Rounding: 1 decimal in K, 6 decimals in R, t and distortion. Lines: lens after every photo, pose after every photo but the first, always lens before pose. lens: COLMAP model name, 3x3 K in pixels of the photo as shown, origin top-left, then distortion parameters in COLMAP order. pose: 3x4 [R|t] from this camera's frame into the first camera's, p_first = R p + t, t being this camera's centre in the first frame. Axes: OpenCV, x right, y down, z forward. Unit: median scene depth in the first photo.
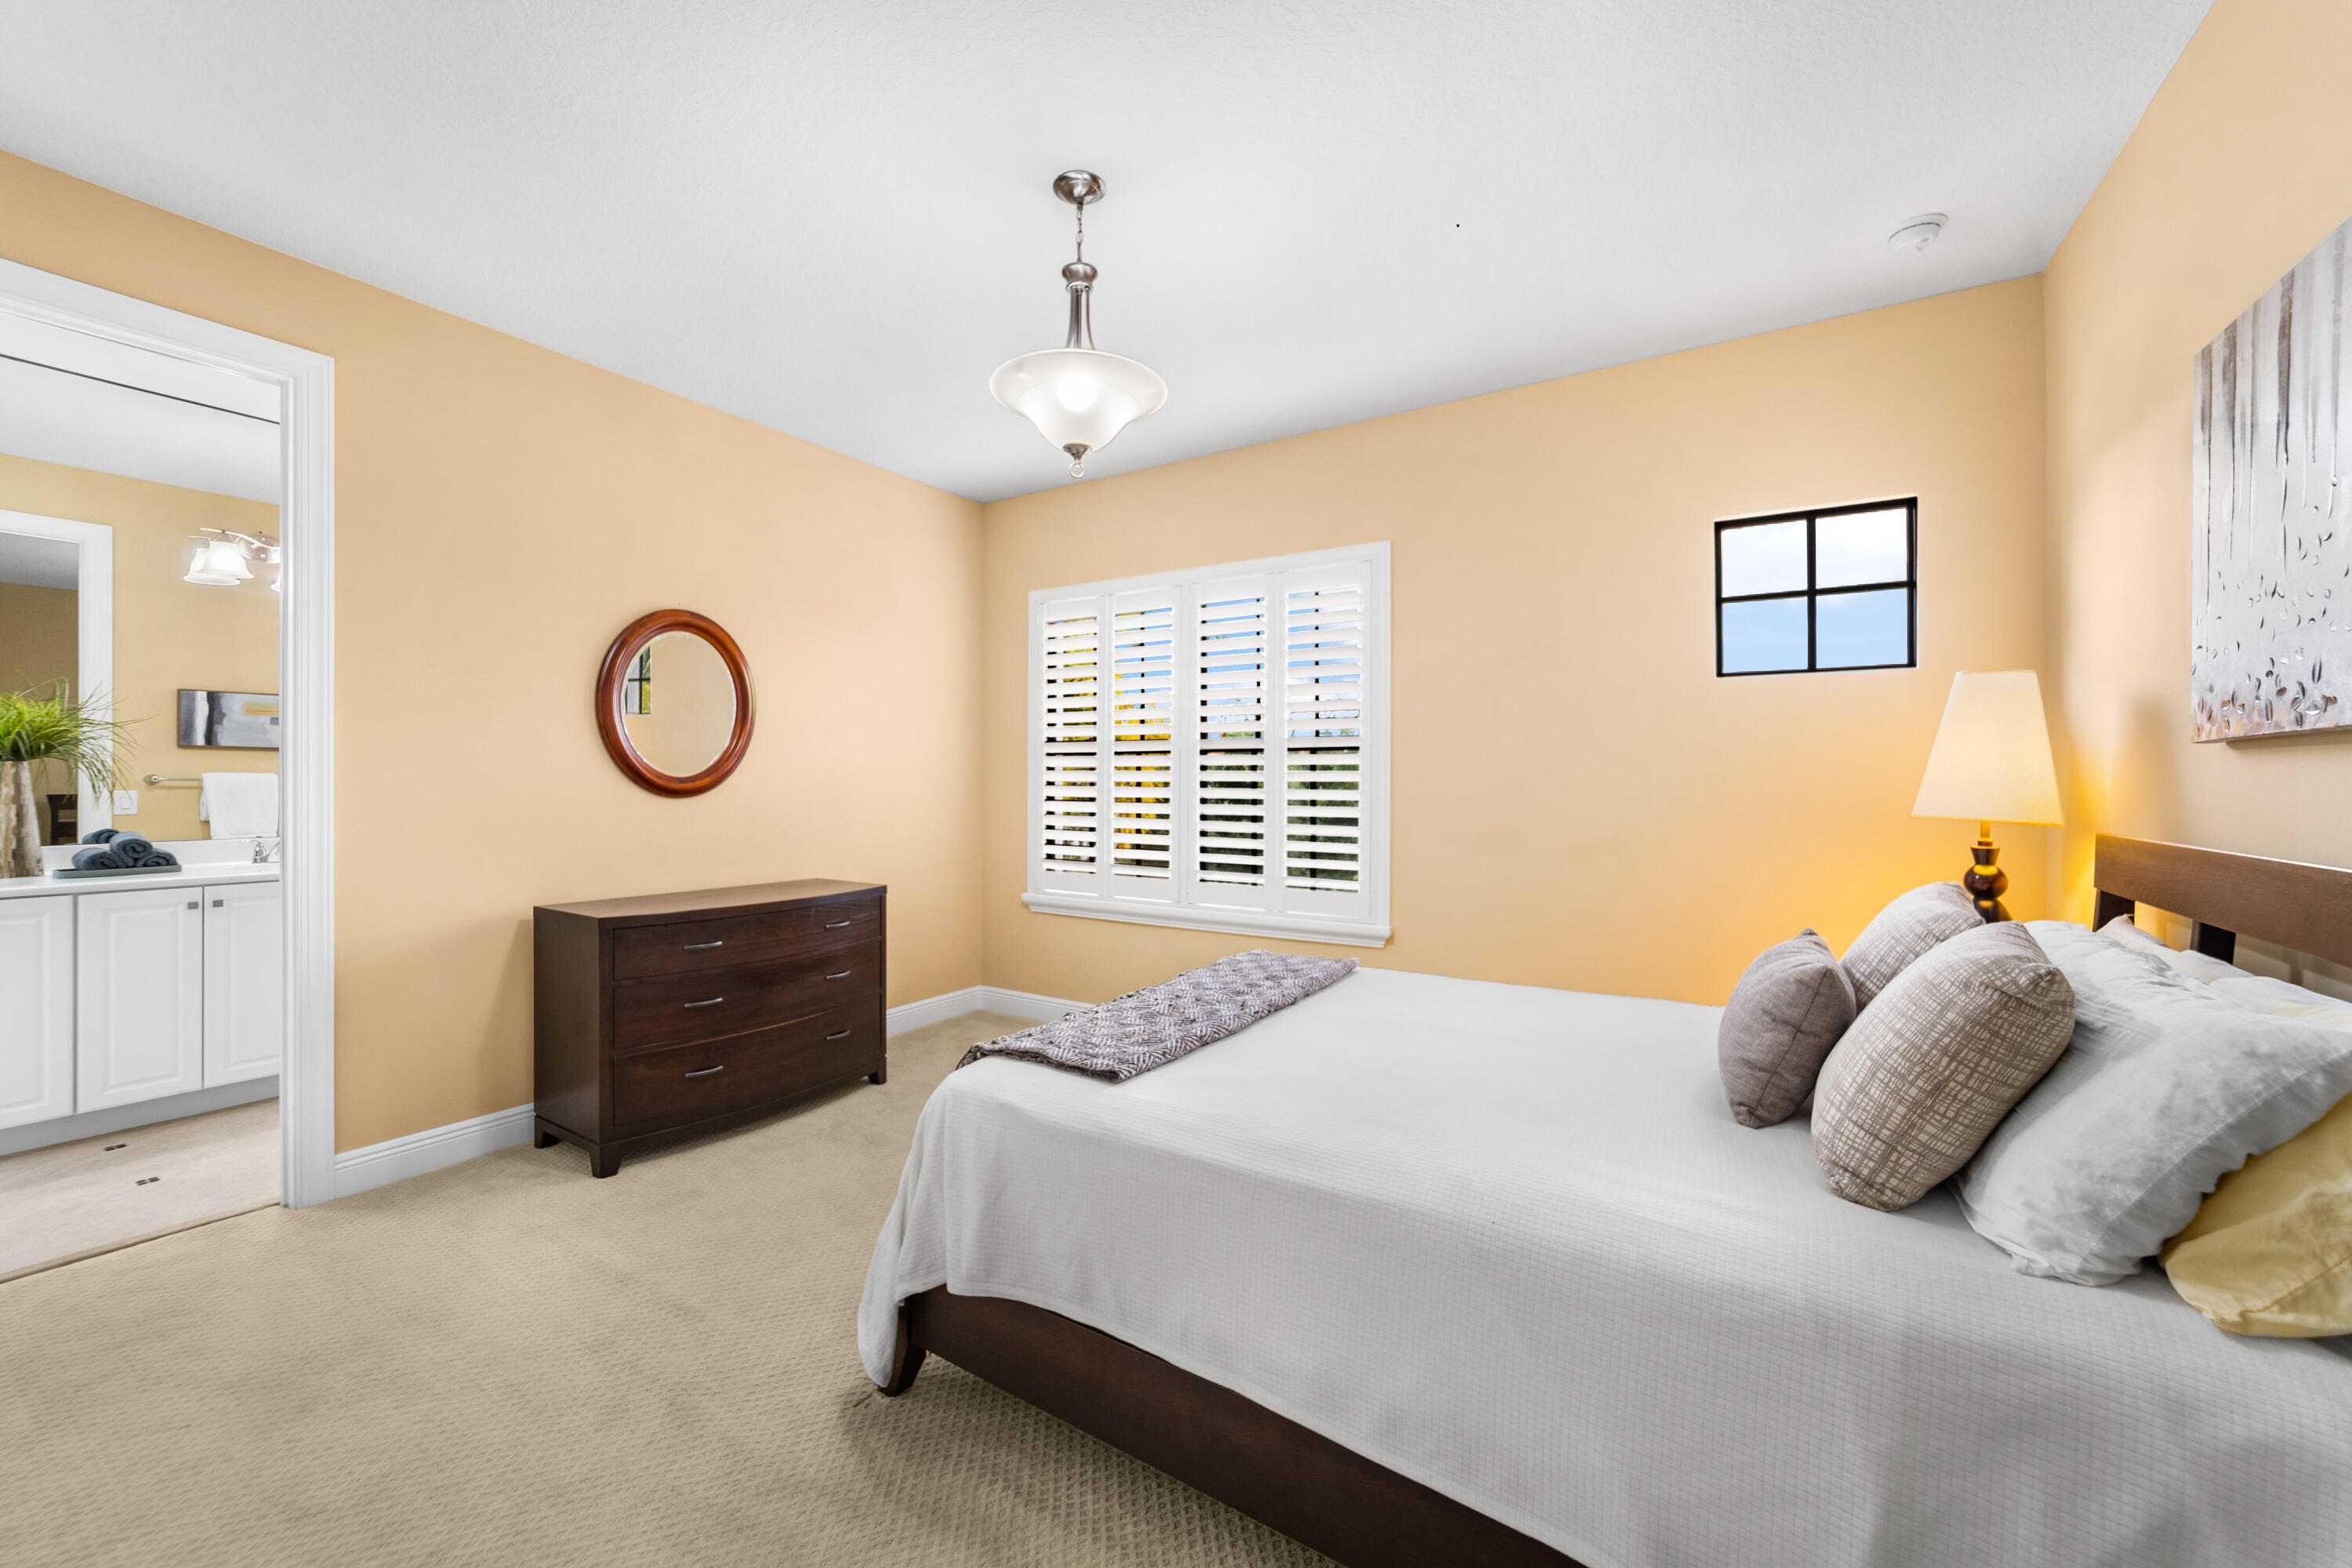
lens RADIAL K [[955.1, 0, 1157.4], [0, 955.1, 781.2], [0, 0, 1]] dist [-0.011797, 0.000296]
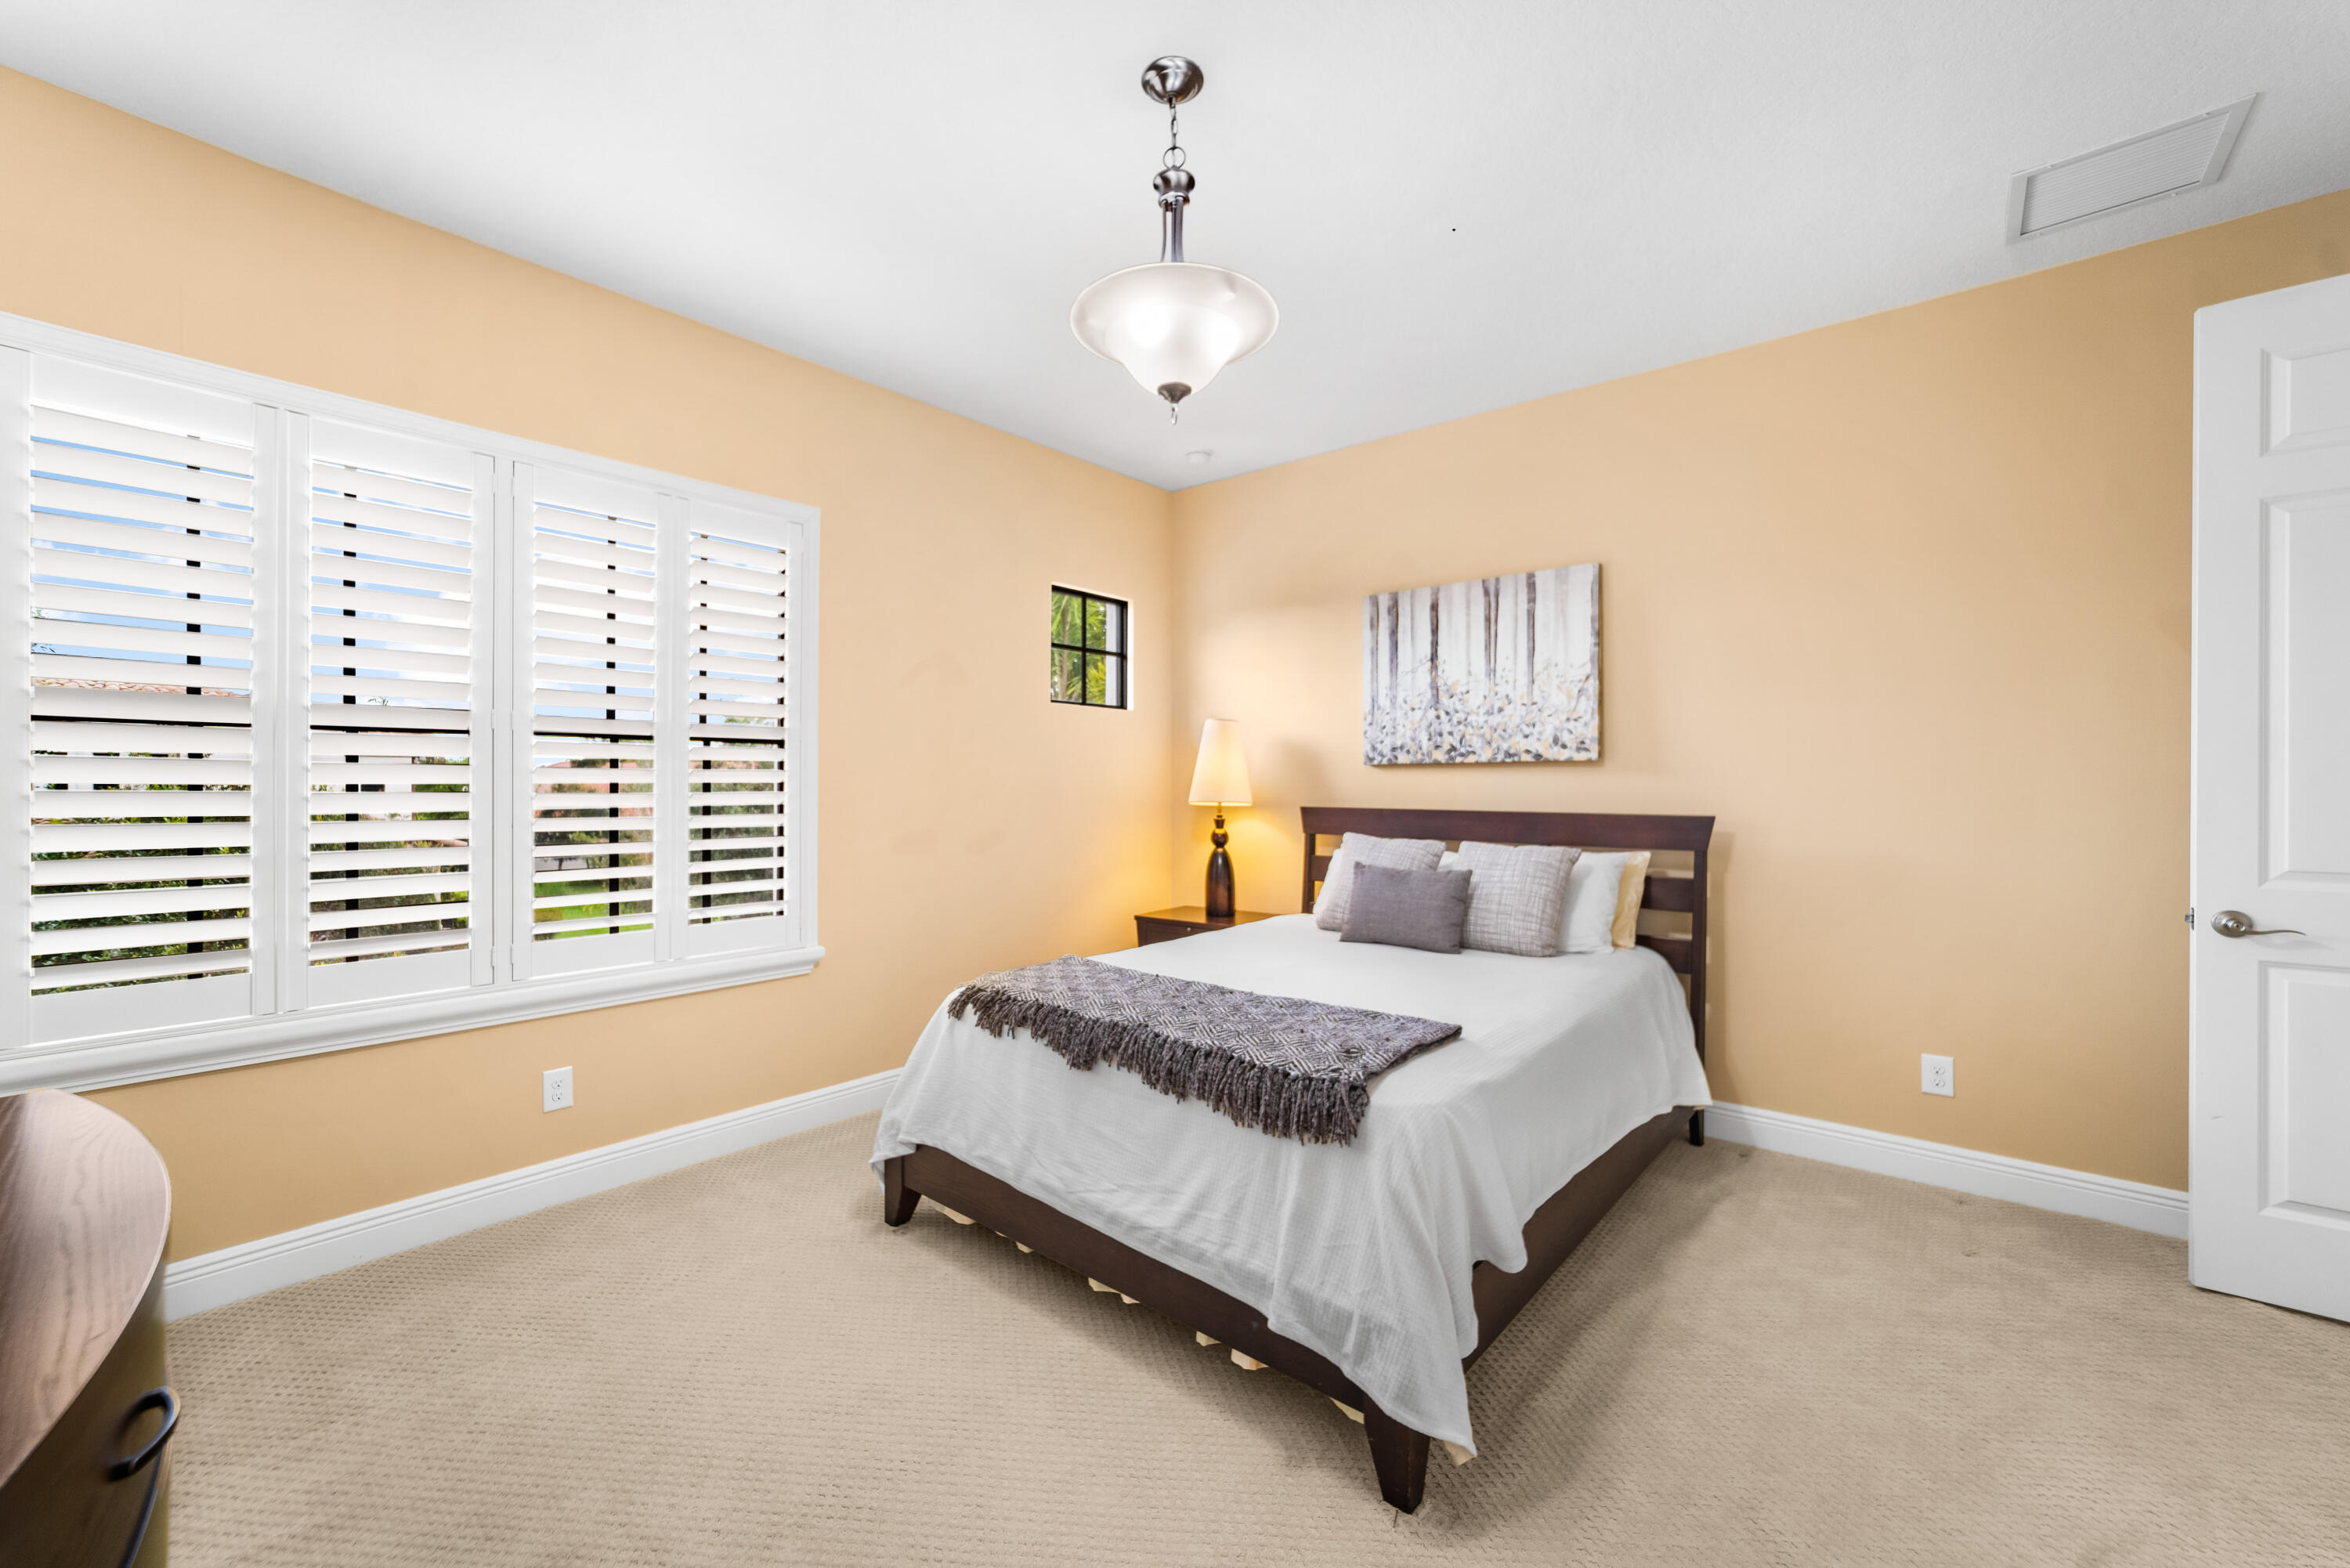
lens RADIAL K [[955.4, 0, 1175.0], [0, 955.4, 784.0], [0, 0, 1]] dist [0.024334, 0.000107]
pose [[0.105580, -0.004956, 0.994399, -0.703838], [0.000470, 0.999988, 0.004934, -0.002798], [-0.994411, -0.000053, 0.105581, 0.681270]]
